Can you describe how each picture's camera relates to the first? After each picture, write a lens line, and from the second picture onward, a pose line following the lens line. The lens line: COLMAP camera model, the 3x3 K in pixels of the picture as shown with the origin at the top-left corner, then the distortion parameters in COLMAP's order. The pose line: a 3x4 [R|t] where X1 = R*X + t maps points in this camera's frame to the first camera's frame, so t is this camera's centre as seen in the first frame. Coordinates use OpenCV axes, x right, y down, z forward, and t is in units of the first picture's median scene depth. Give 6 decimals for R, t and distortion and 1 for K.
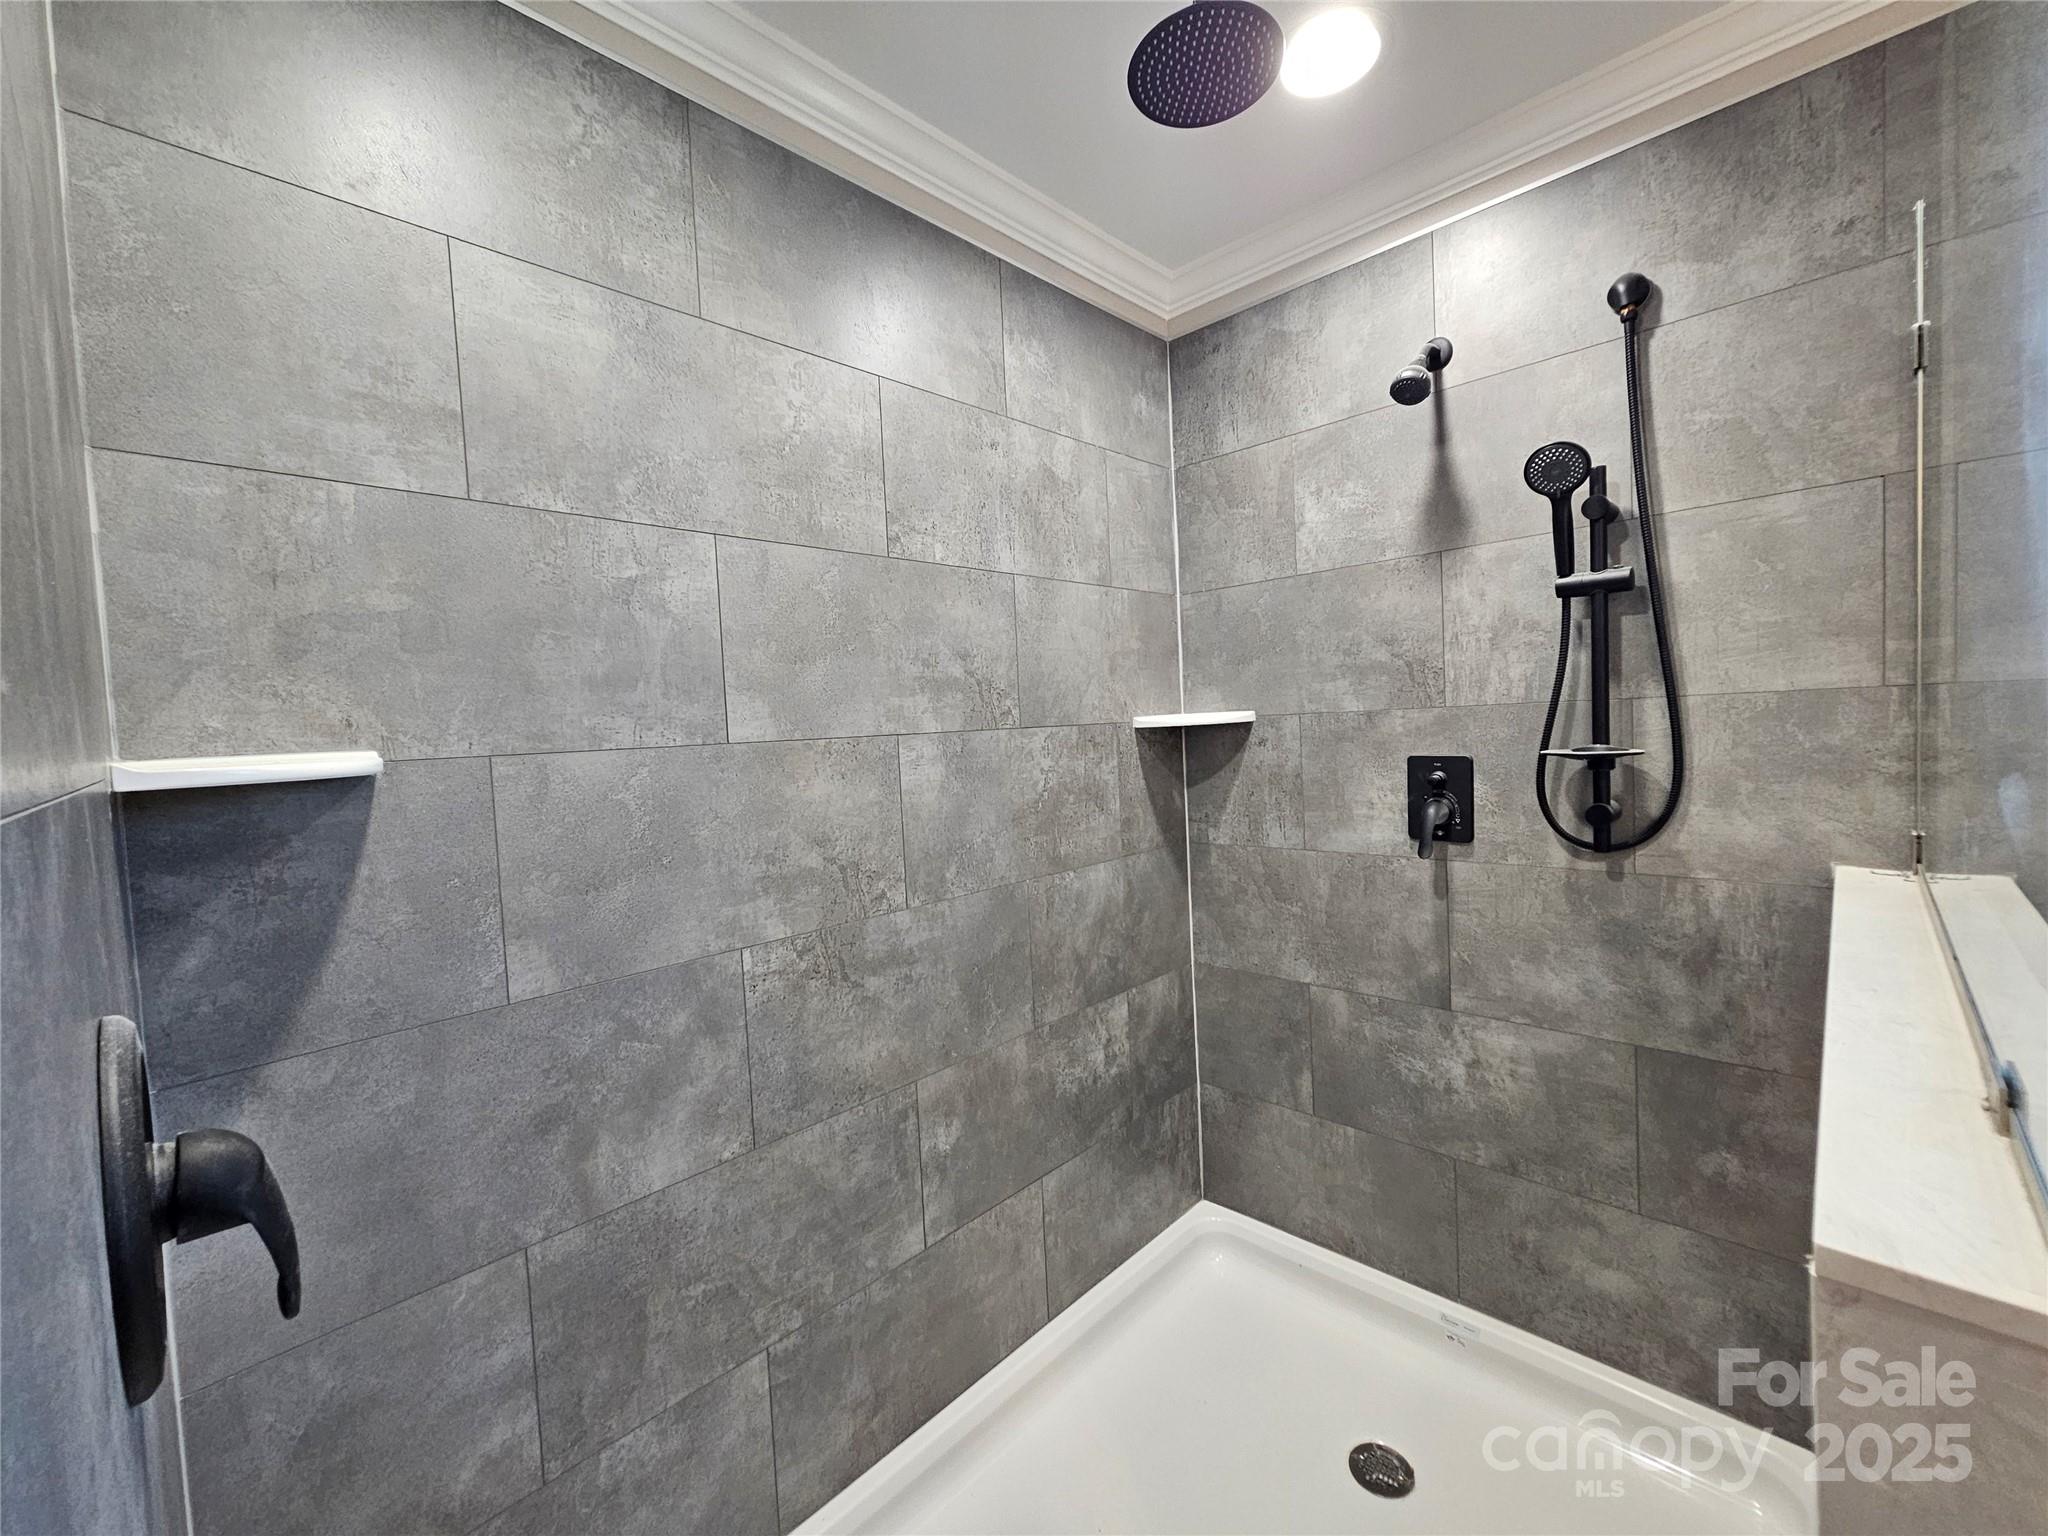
lens RADIAL K [[841.5, 0, 1035.9], [0, 841.5, 765.0], [0, 0, 1]] dist [0.004258, -0.000319]
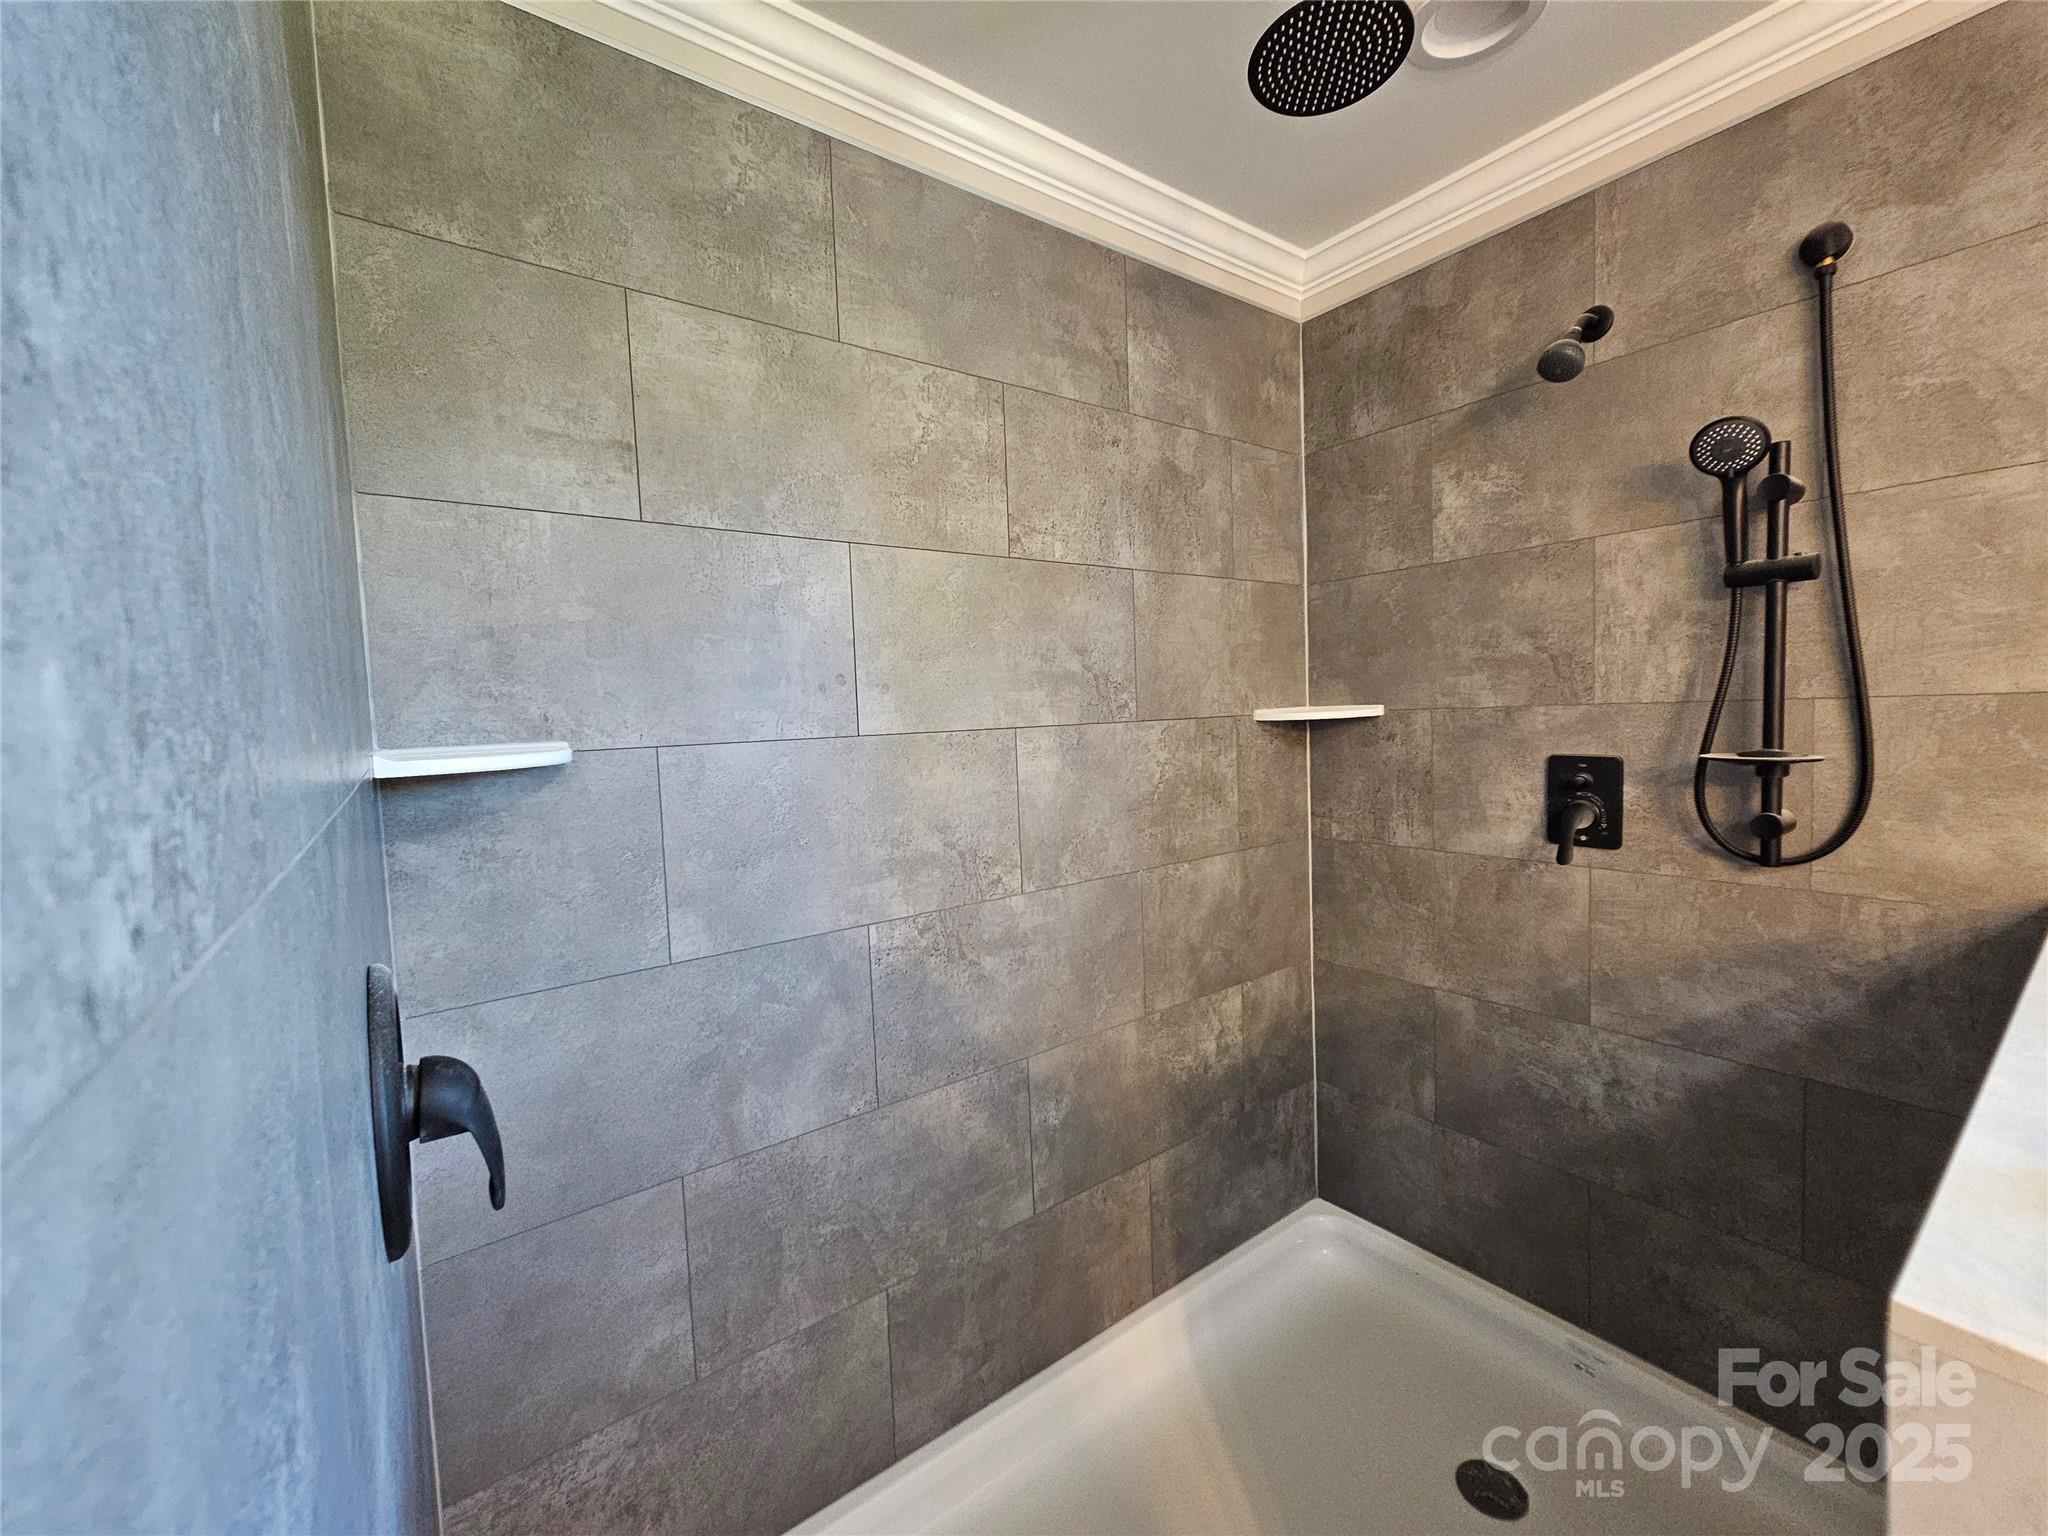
lens RADIAL K [[841.5, 0, 1036.2], [0, 841.5, 763.8], [0, 0, 1]] dist [0.004258, -0.000319]
pose [[0.986851, 0.020232, -0.160364, 0.033209], [-0.016693, 0.999587, 0.023382, -0.017731], [0.160771, -0.020398, 0.986781, -0.032934]]
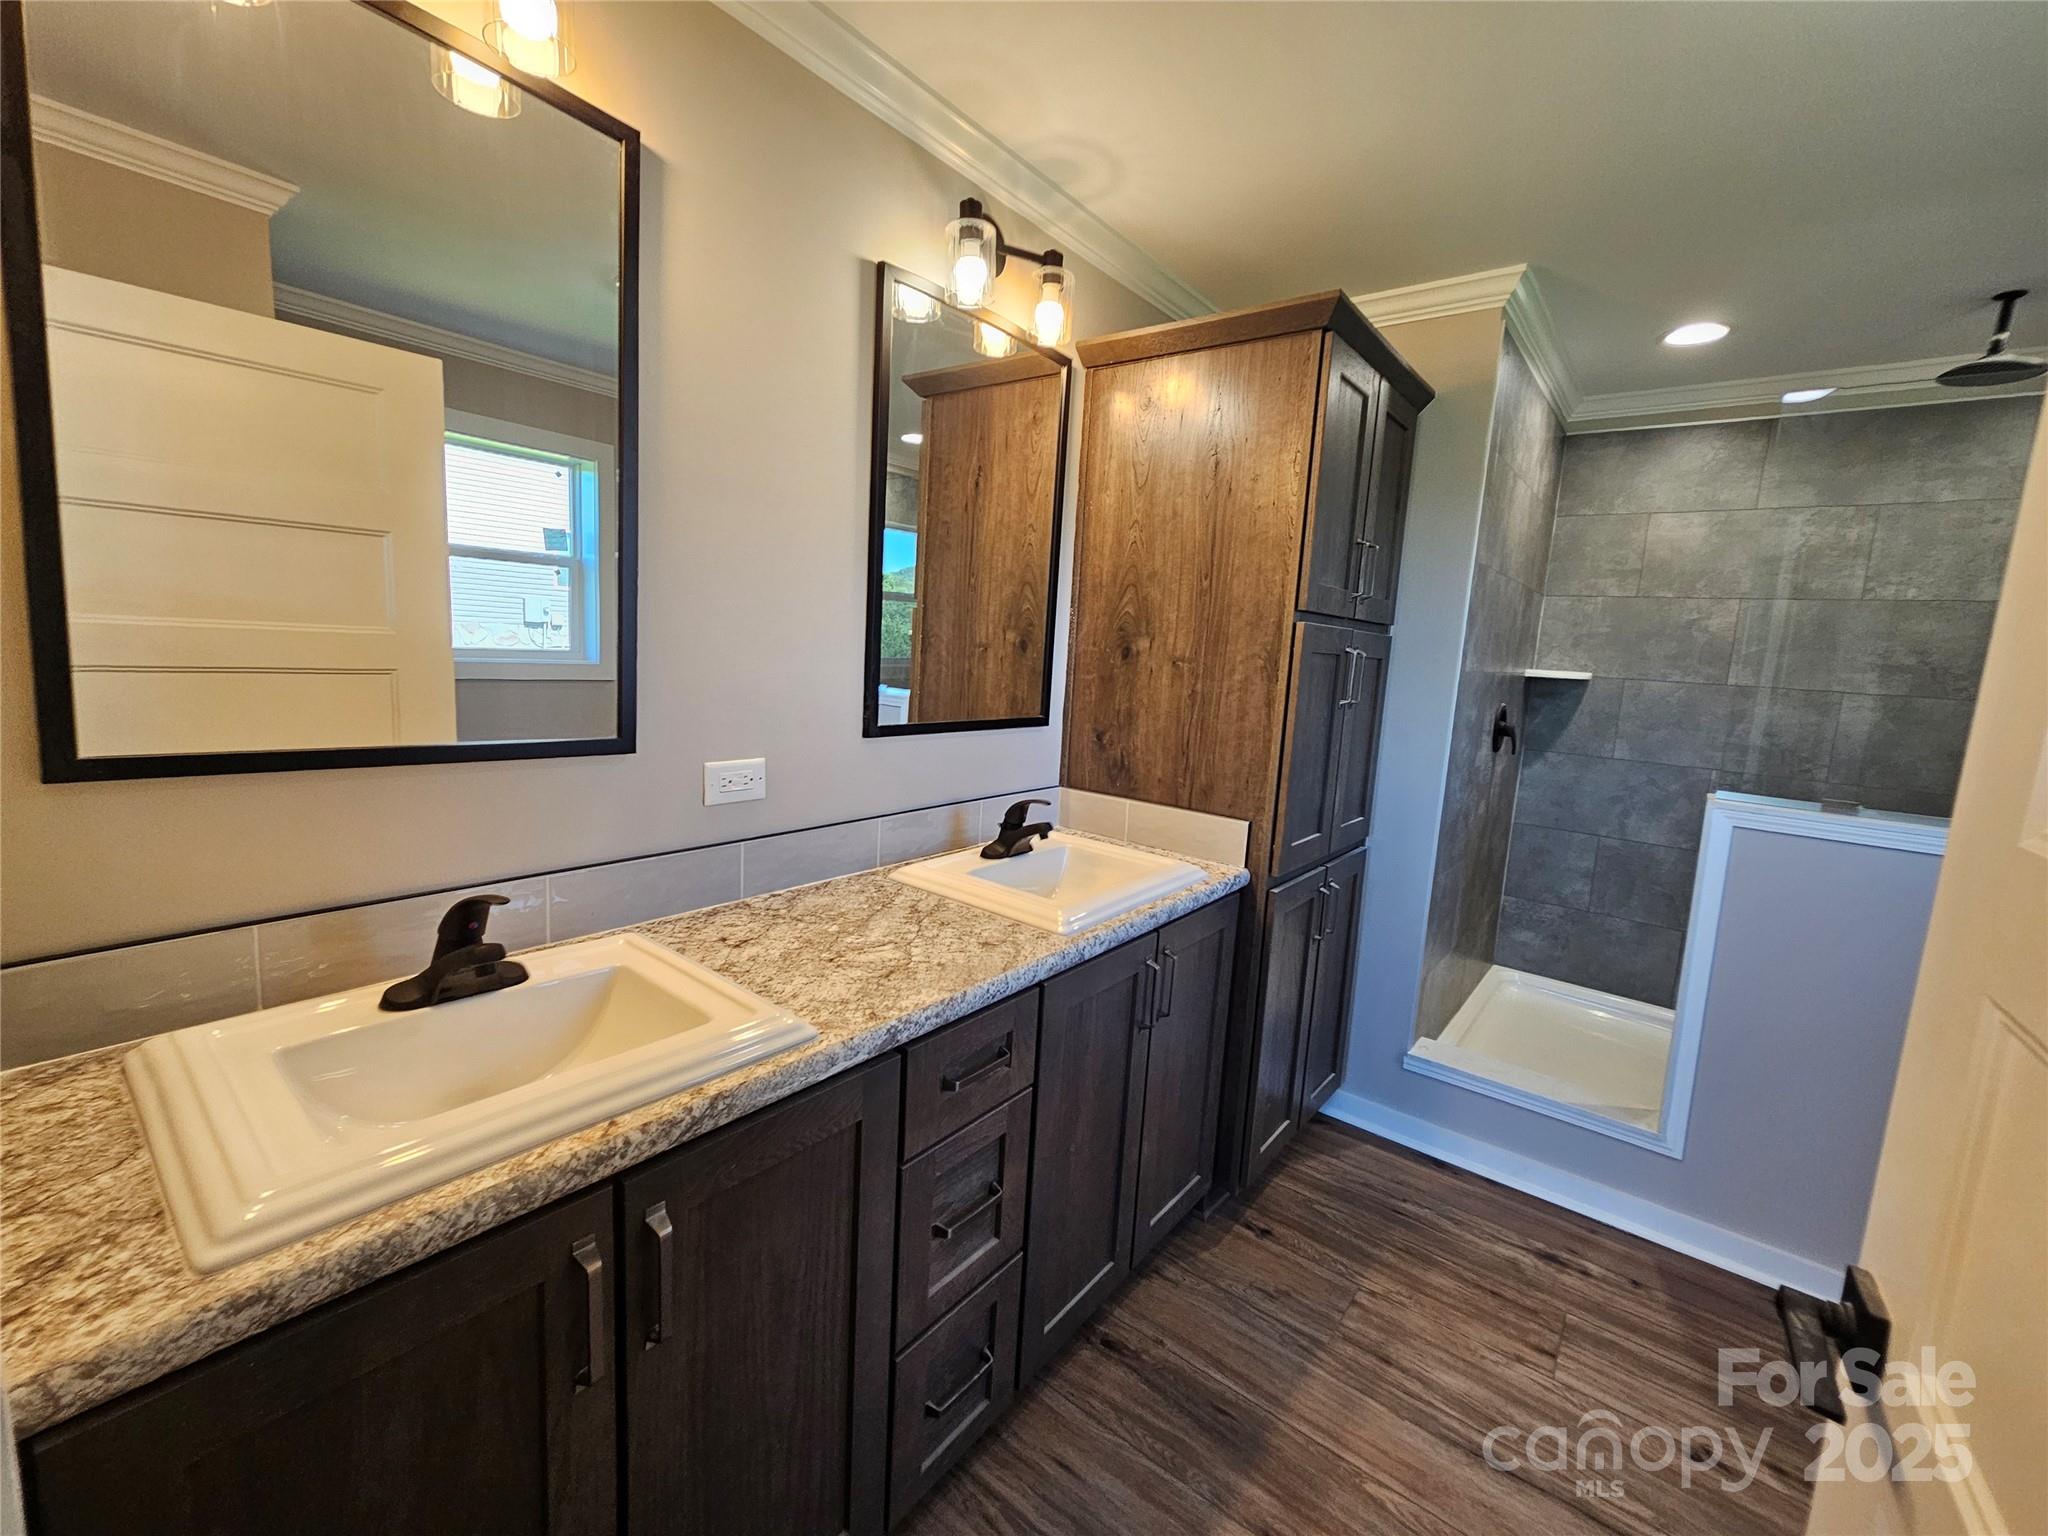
lens RADIAL K [[841.5, 0, 1049.4], [0, 841.5, 758.3], [0, 0, 1]] dist [0.004258, -0.000319]
pose [[0.099276, 0.189146, -0.976918, 1.769110], [-0.112590, 0.977598, 0.177836, -0.030257], [0.988670, 0.092336, 0.118348, -1.142054]]
